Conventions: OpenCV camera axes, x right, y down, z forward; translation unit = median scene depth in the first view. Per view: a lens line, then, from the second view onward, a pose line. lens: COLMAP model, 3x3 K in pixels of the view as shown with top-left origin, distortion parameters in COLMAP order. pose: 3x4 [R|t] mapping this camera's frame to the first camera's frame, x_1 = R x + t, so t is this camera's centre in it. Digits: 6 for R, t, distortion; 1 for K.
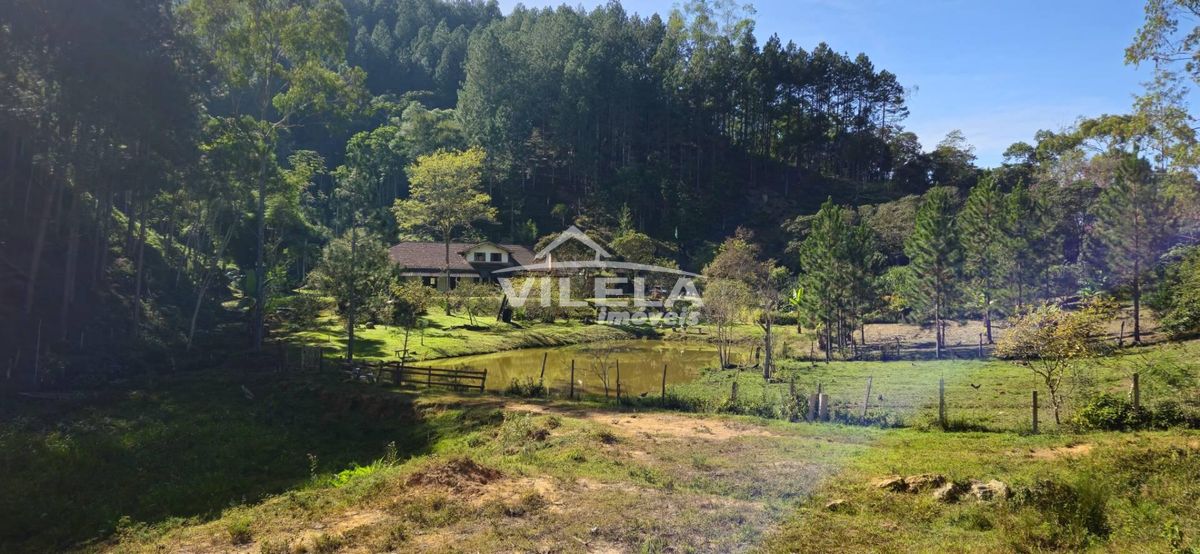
lens RADIAL K [[786.9, 0, 597.1], [0, 786.9, 286.5], [0, 0, 1]] dist [0.050121, -0.040252]
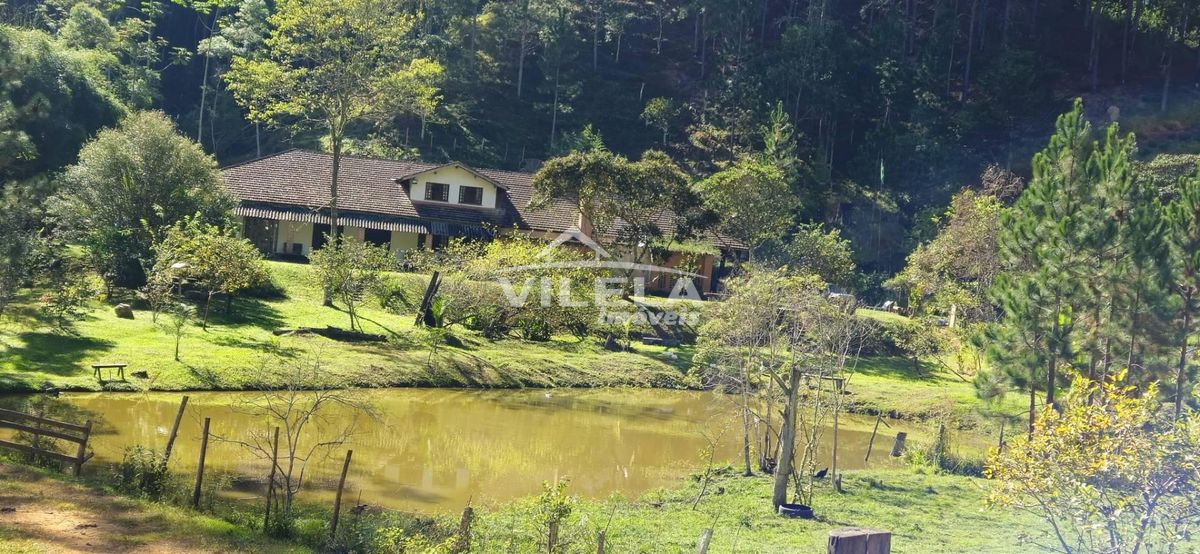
lens RADIAL K [[1561.6, 0, 602.3], [0, 1561.6, 335.9], [0, 0, 1]] dist [0.050598, 0.000000]
pose [[0.984293, 0.086975, -0.153632, 0.116261], [-0.080526, 0.995609, 0.047727, -0.003770], [0.157108, -0.034606, 0.986975, 0.071134]]
